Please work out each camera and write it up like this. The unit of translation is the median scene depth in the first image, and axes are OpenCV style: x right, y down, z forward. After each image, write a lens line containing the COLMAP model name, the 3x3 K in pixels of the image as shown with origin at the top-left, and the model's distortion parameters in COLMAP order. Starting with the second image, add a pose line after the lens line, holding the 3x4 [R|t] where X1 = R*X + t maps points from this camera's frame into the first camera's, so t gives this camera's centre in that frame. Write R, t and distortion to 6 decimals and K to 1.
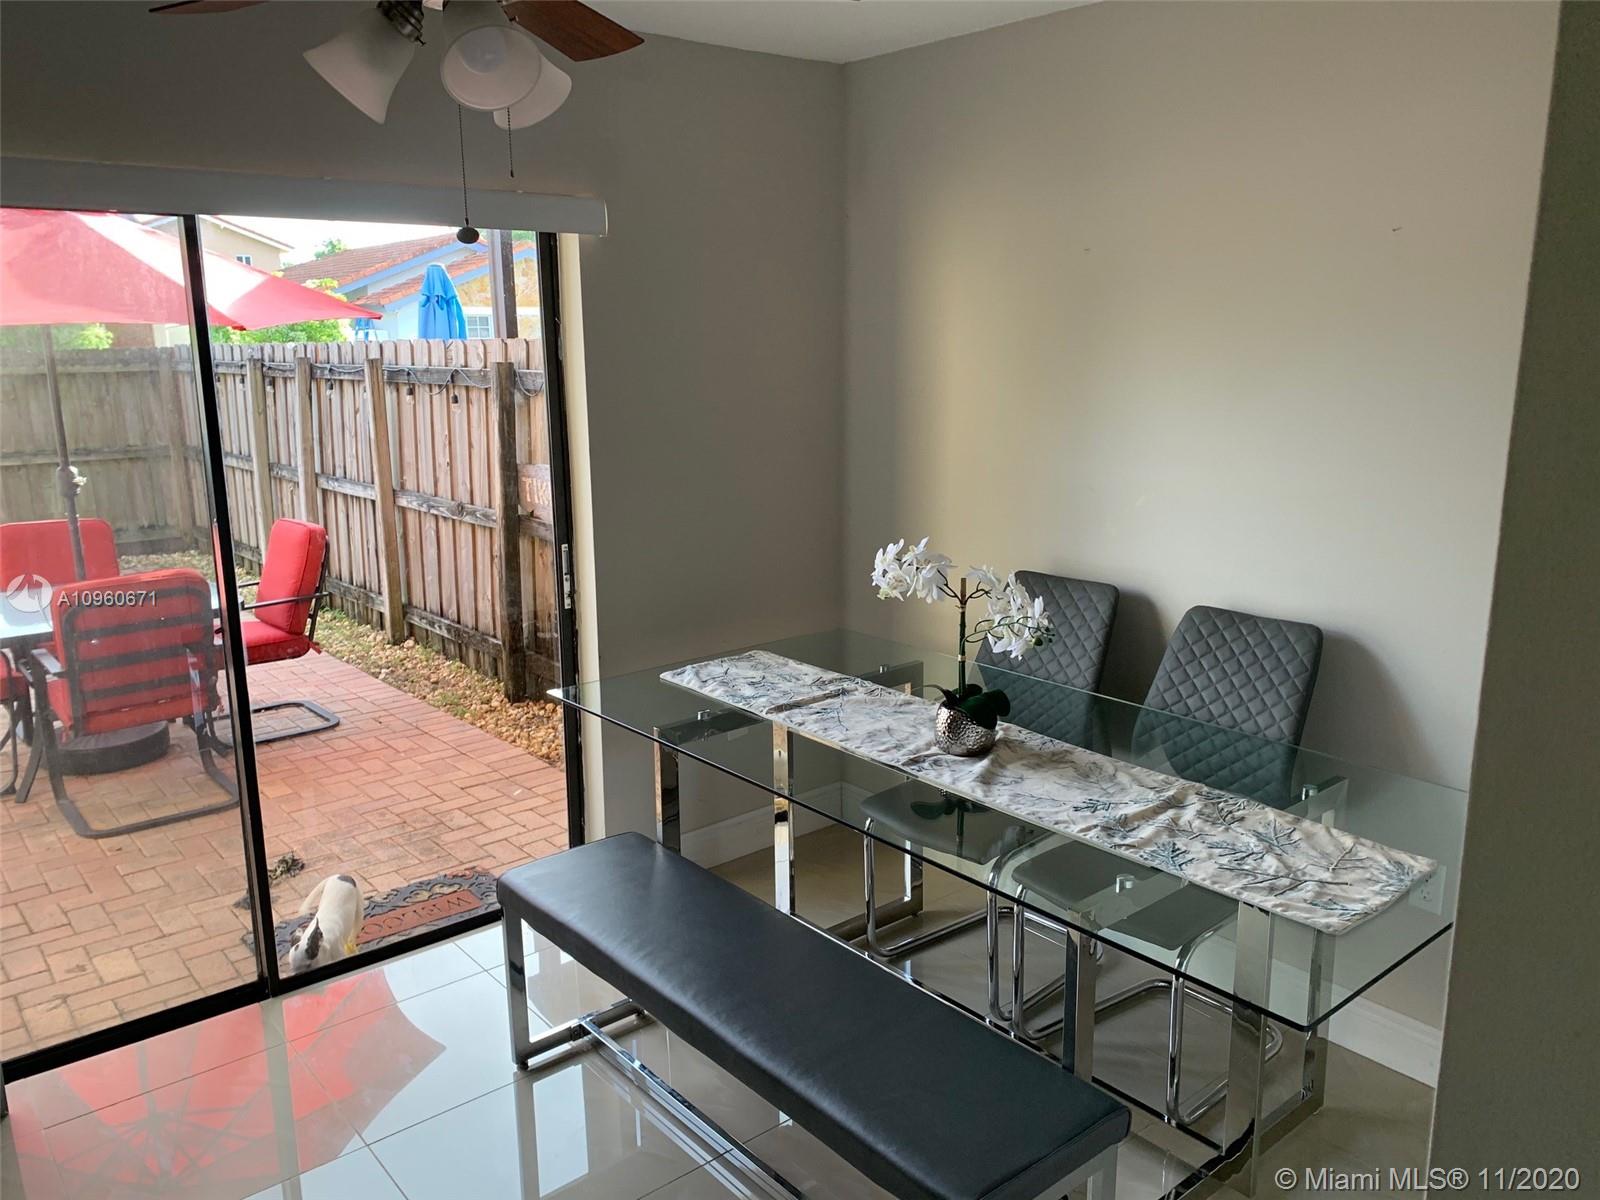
lens RADIAL K [[1231.8, 0, 800.1], [0, 1231.8, 597.0], [0, 0, 1]] dist [0.014985, -0.041914]
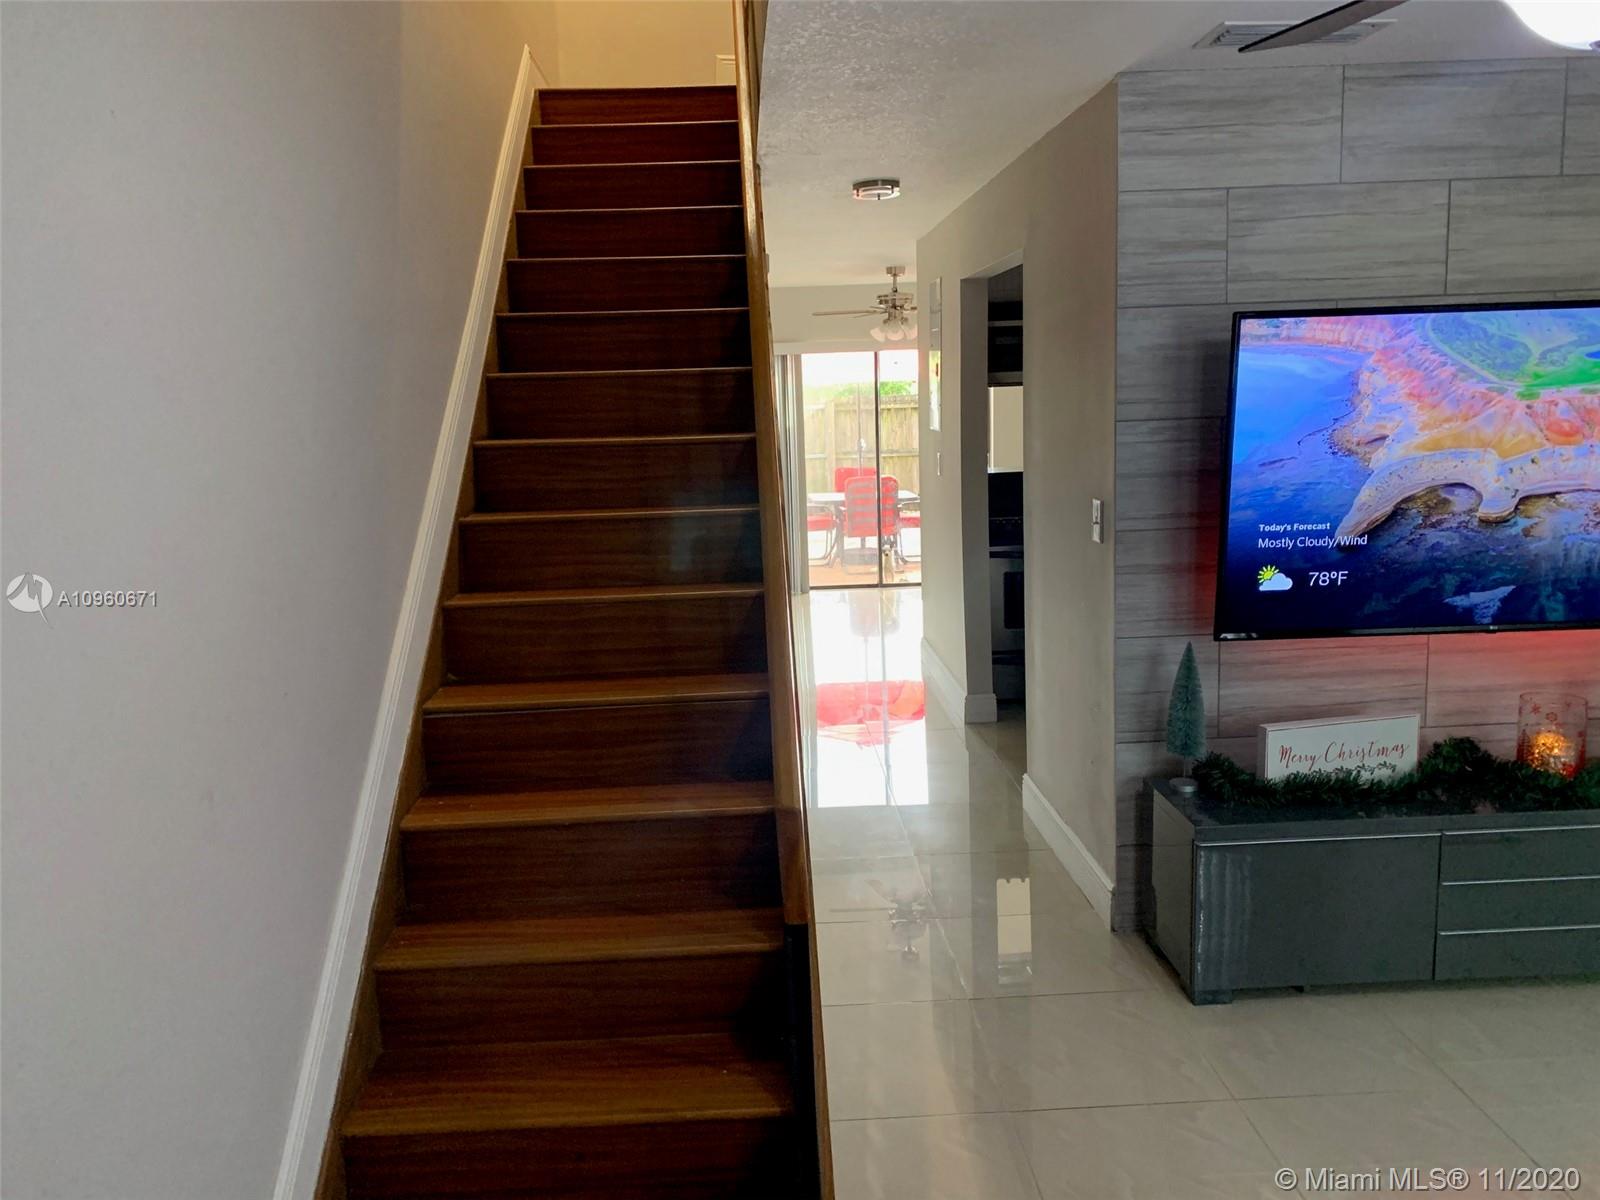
lens RADIAL K [[1231.8, 0, 798.5], [0, 1231.8, 610.6], [0, 0, 1]] dist [0.014985, -0.041914]
pose [[0.801074, 0.080252, -0.593162, 1.064468], [-0.095269, 0.995433, 0.006015, 0.308739], [0.590936, 0.051691, 0.805061, -1.389703]]
